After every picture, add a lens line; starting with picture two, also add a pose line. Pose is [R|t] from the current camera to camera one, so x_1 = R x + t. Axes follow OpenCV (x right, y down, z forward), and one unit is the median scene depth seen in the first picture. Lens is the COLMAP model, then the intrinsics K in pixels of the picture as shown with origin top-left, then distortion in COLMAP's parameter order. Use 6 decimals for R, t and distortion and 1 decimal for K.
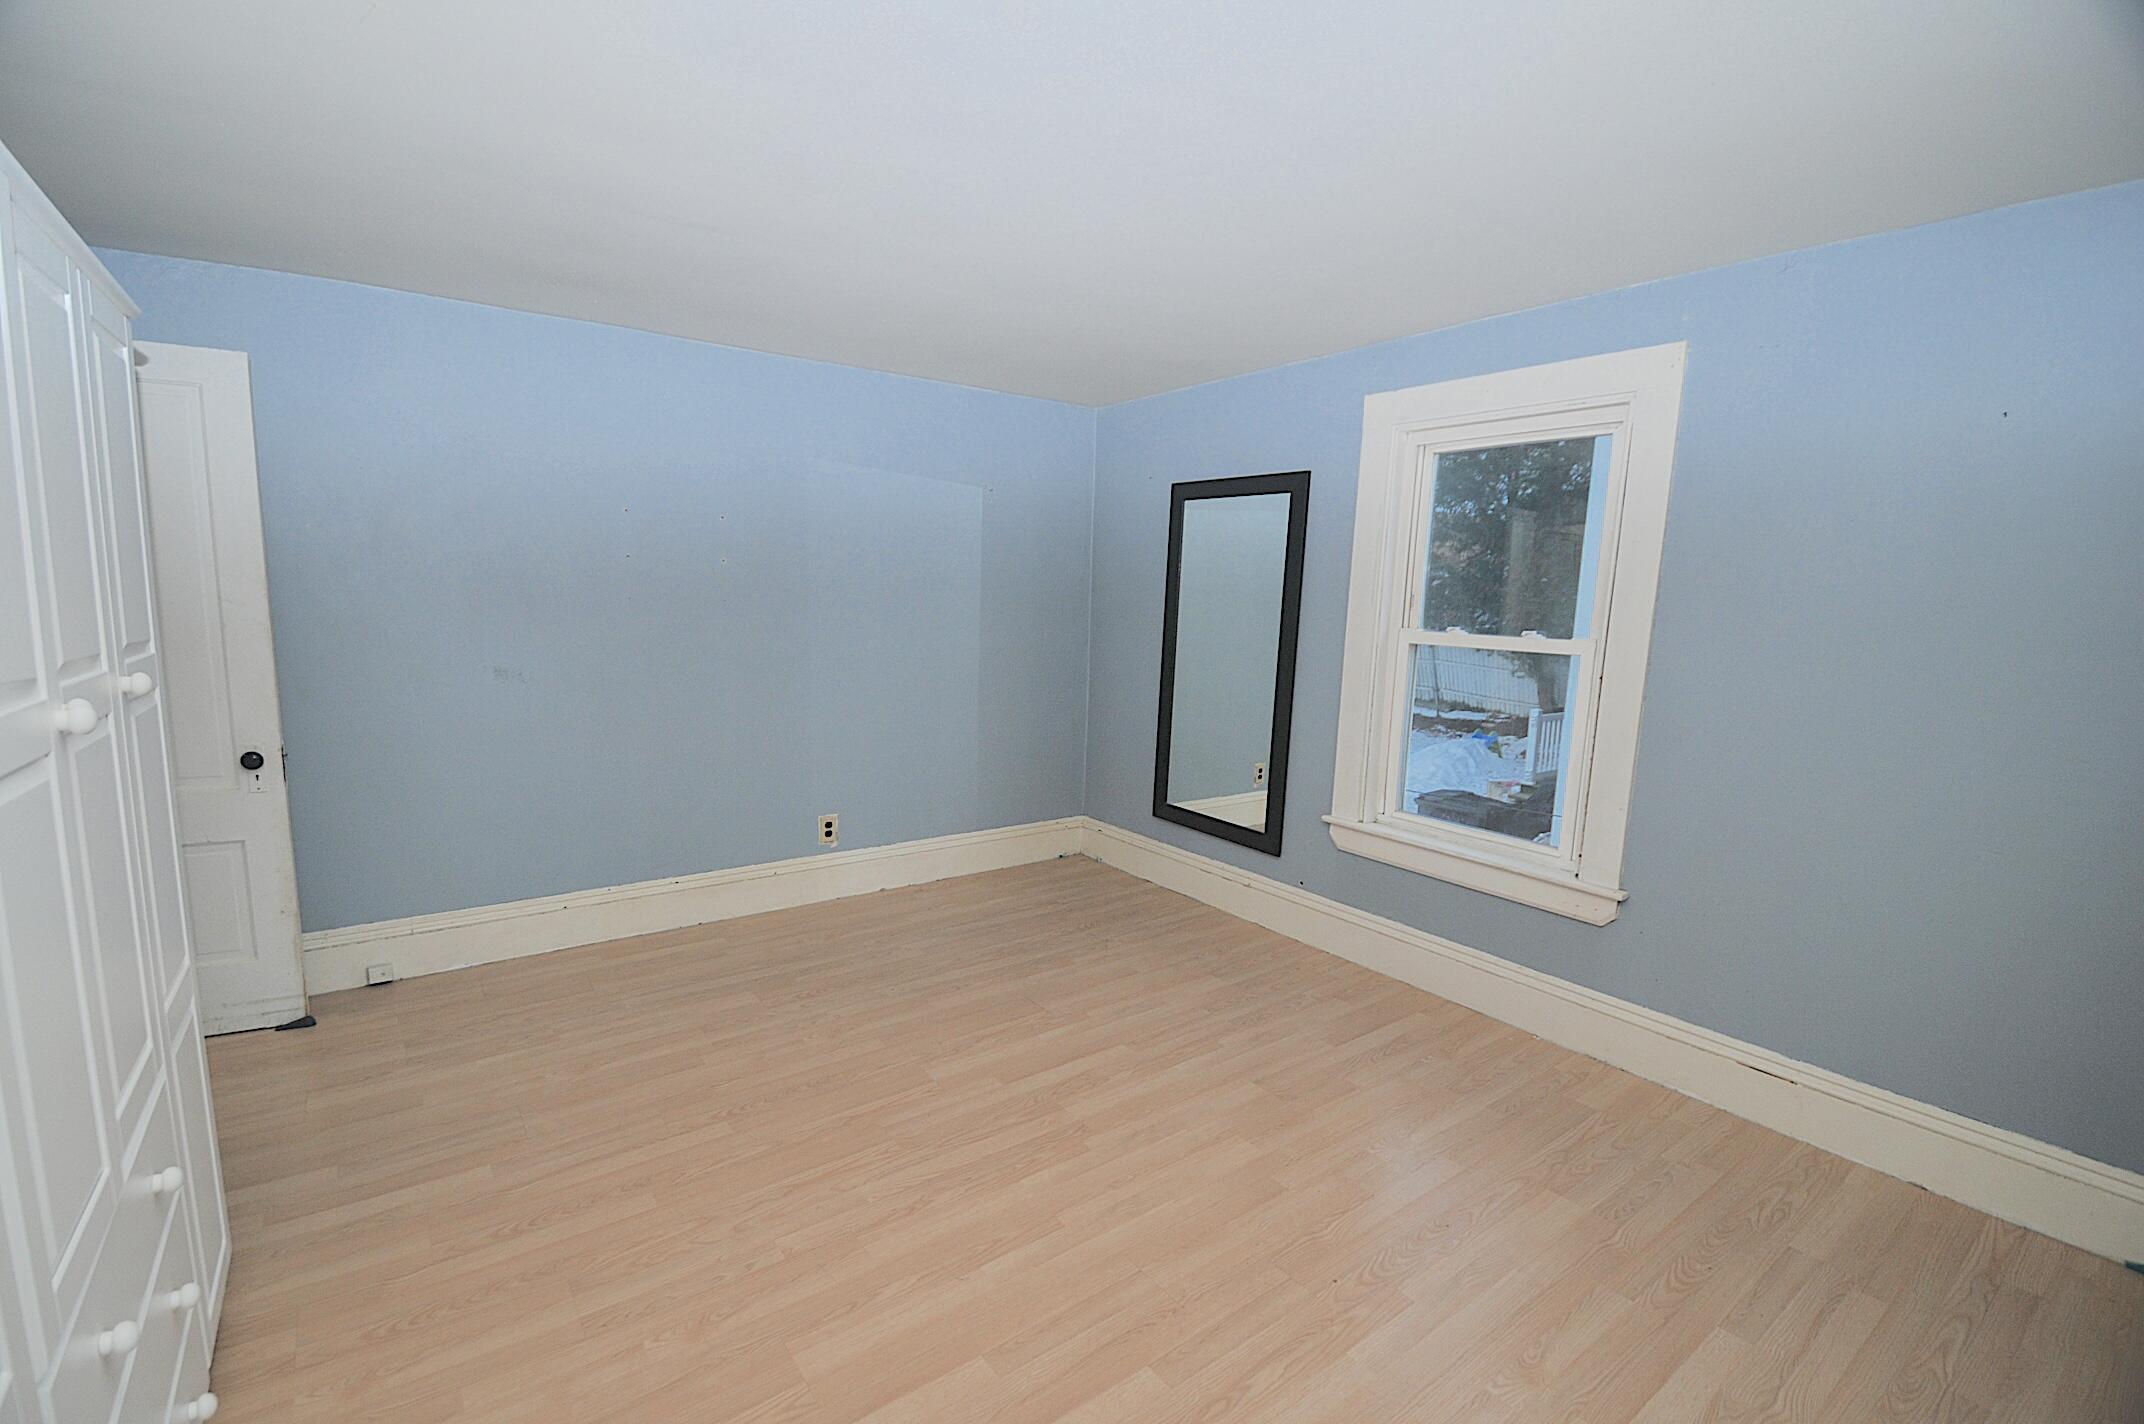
lens RADIAL K [[938.7, 0, 1058.0], [0, 938.7, 738.4], [0, 0, 1]] dist [0.024010, -0.028548]
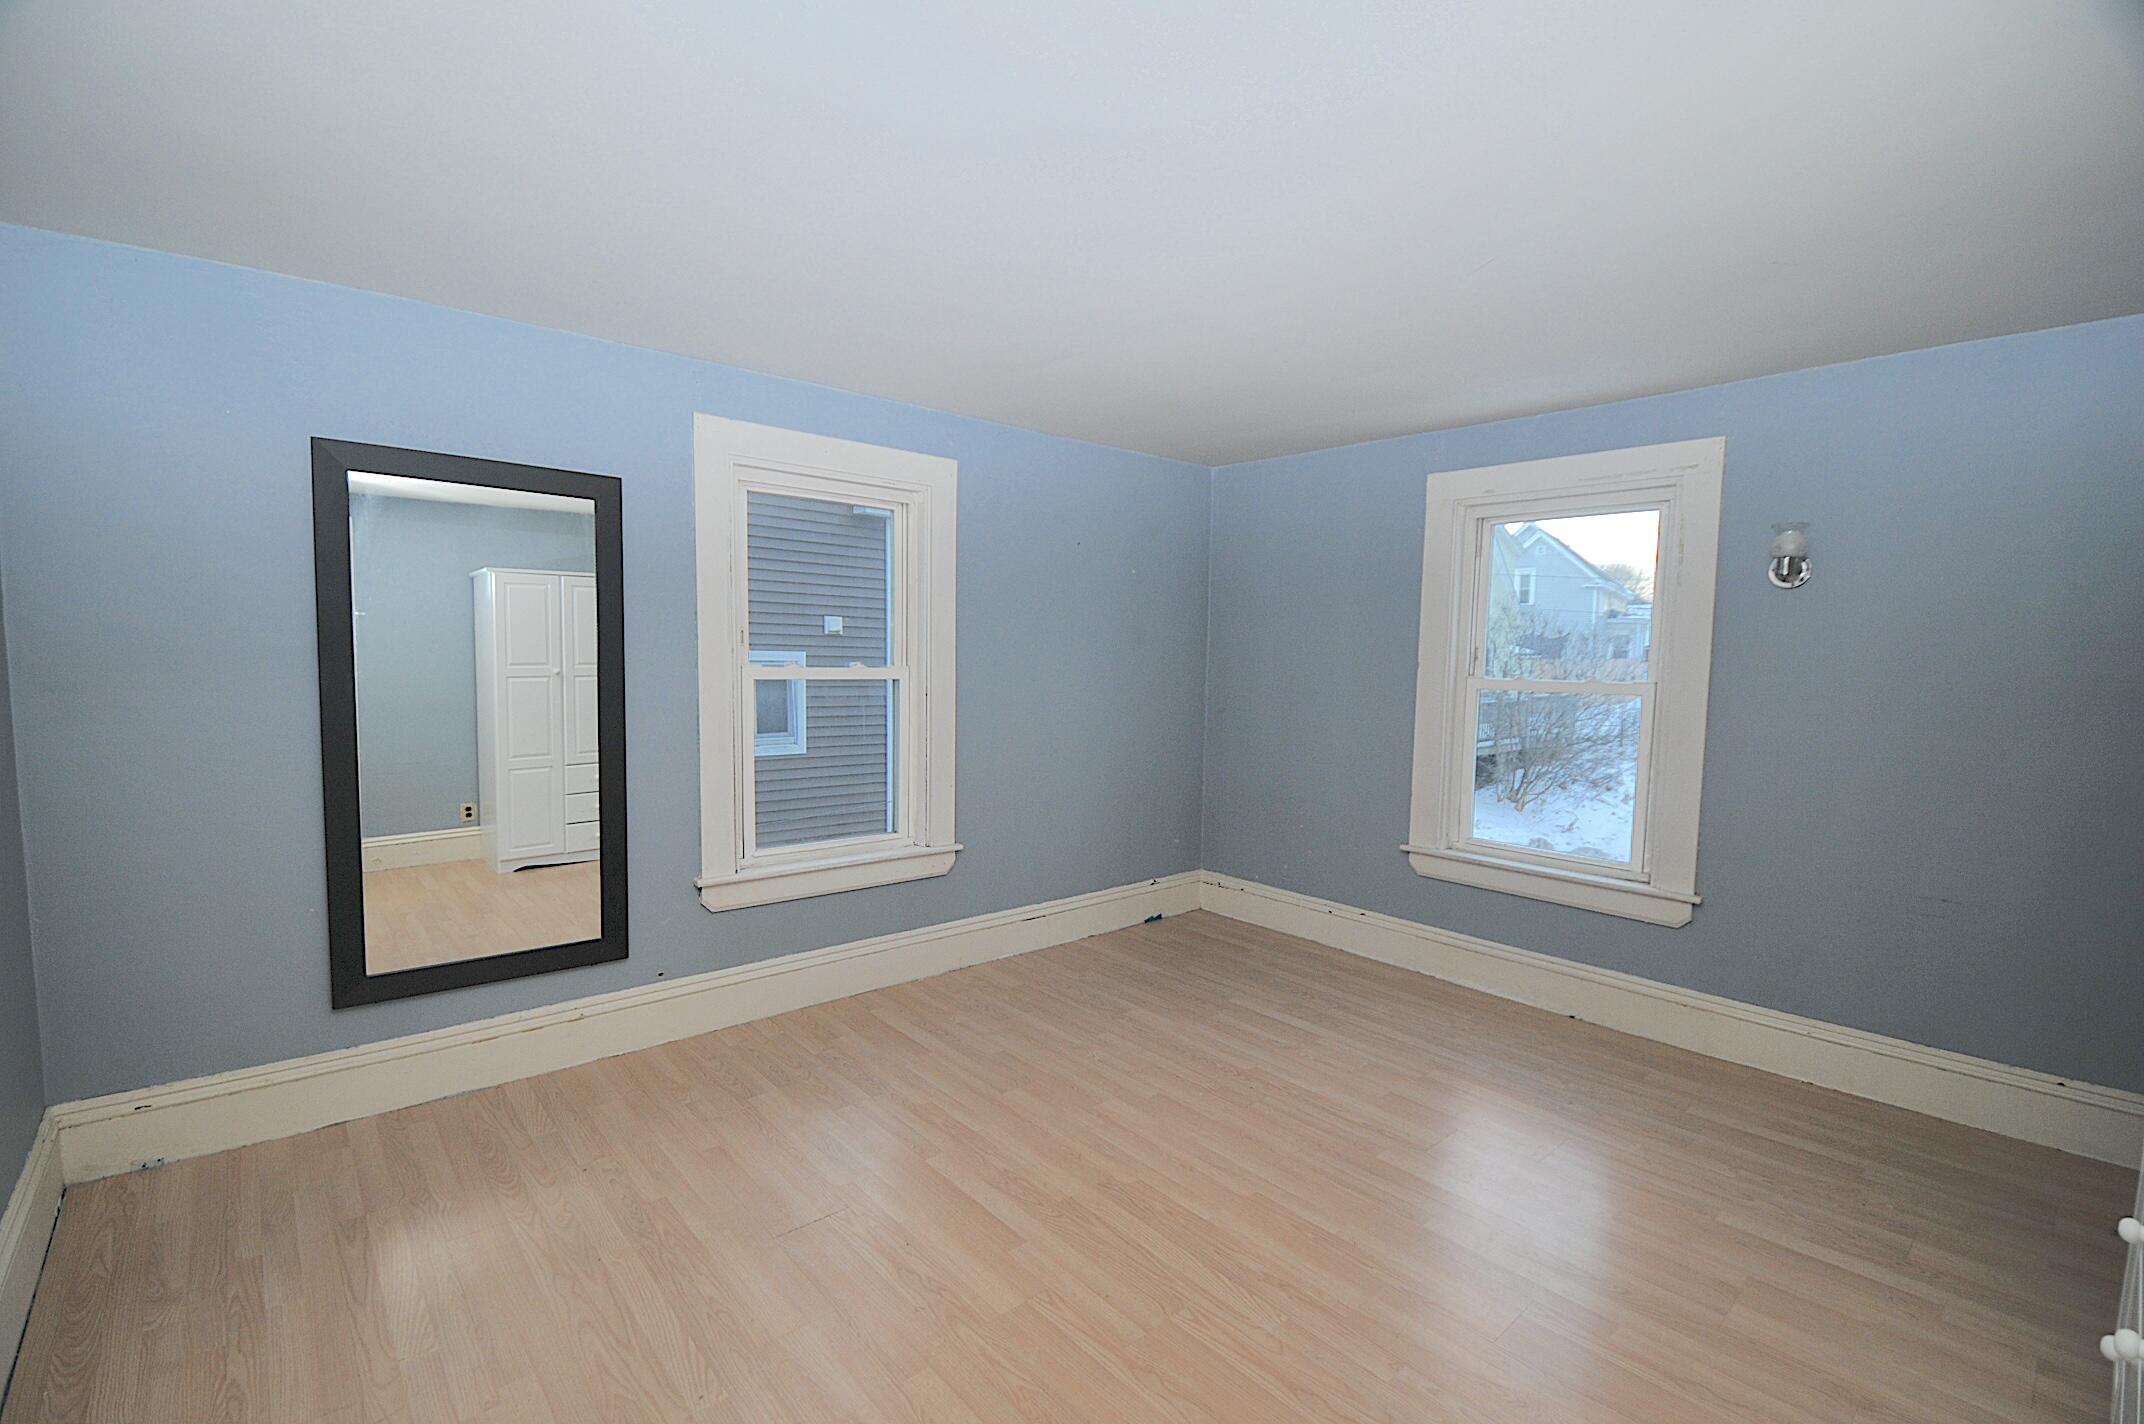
lens RADIAL K [[938.7, 0, 1058.0], [0, 938.7, 738.4], [0, 0, 1]] dist [0.024010, -0.028548]
pose [[-0.082138, -0.117418, 0.989680, -0.693972], [0.138728, 0.982021, 0.128023, -0.132715], [-0.986918, 0.147812, -0.064372, 0.824700]]
